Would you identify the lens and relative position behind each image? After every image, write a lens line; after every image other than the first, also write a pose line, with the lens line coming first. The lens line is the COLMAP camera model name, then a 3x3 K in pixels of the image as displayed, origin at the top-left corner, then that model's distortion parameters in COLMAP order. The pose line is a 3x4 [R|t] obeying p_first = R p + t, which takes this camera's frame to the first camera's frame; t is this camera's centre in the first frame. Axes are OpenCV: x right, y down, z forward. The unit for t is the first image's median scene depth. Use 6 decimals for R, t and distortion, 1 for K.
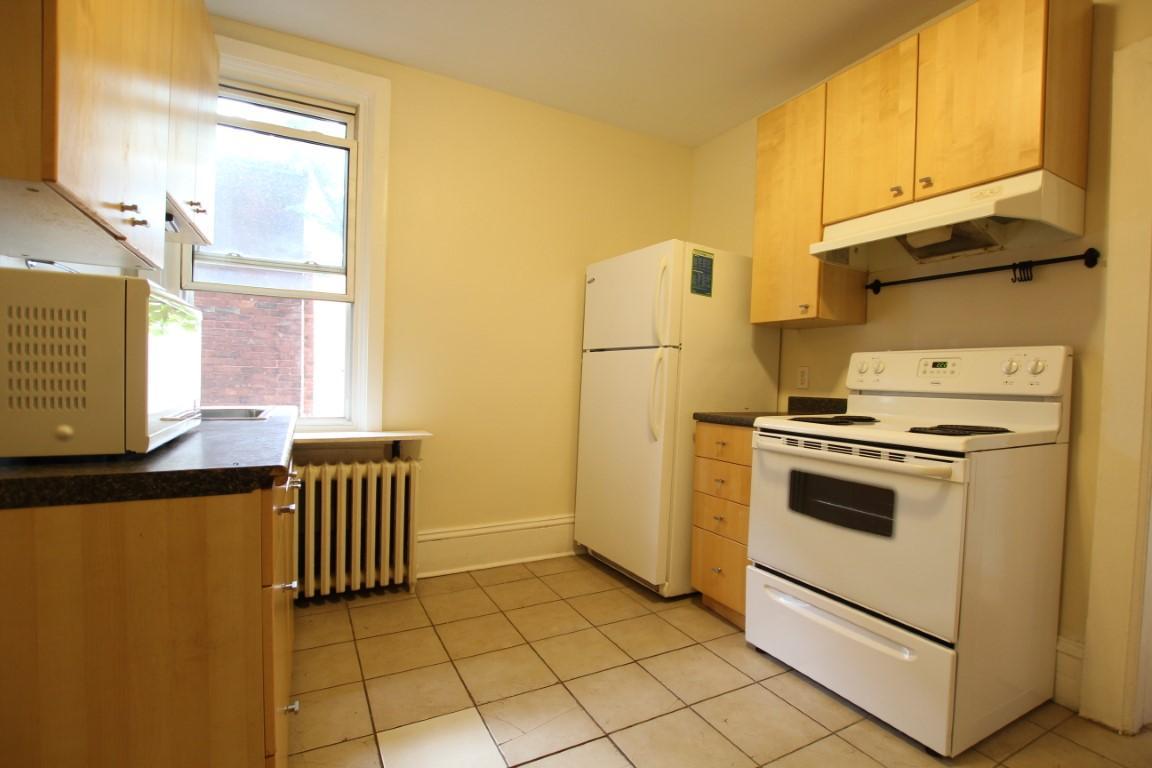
lens RADIAL K [[533.5, 0, 579.3], [0, 533.5, 384.9], [0, 0, 1]] dist [-0.026714, 0.001219]
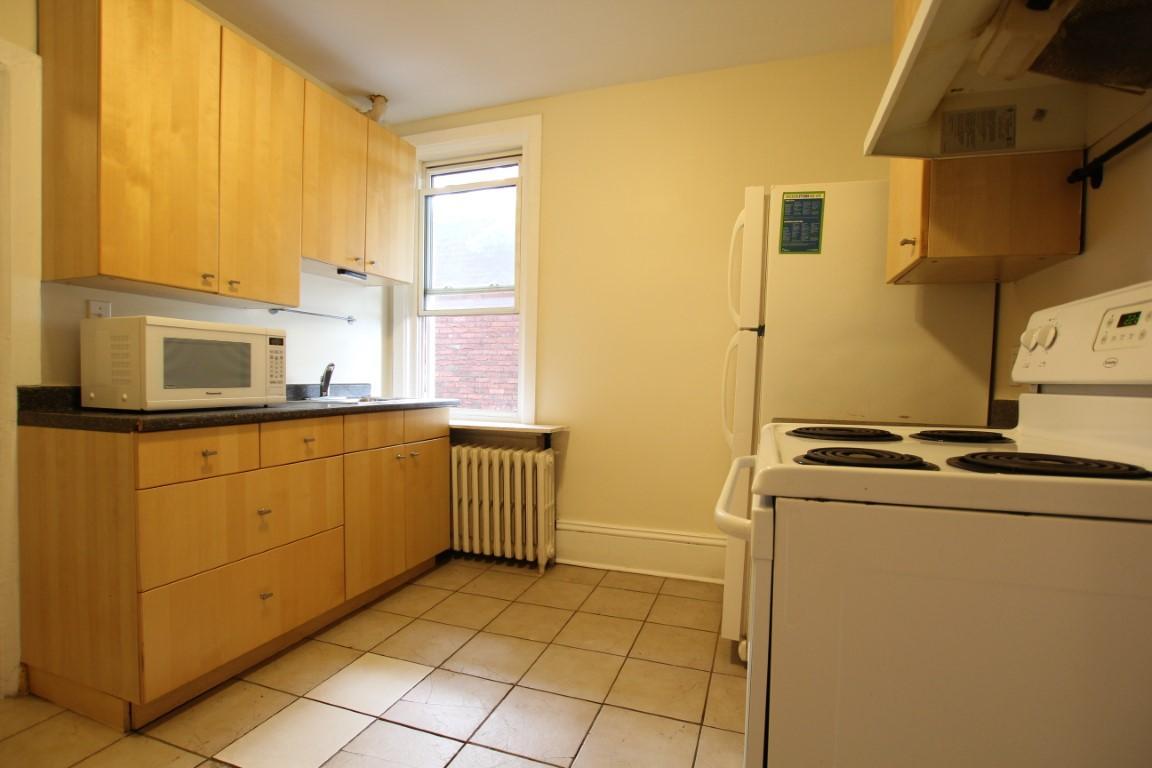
lens RADIAL K [[533.5, 0, 579.3], [0, 533.5, 384.9], [0, 0, 1]] dist [-0.026714, 0.001219]
pose [[0.678314, -0.005764, -0.734749, 0.557433], [-0.007648, 0.999860, -0.014904, 0.020051], [0.734732, 0.015729, 0.678175, 0.310398]]
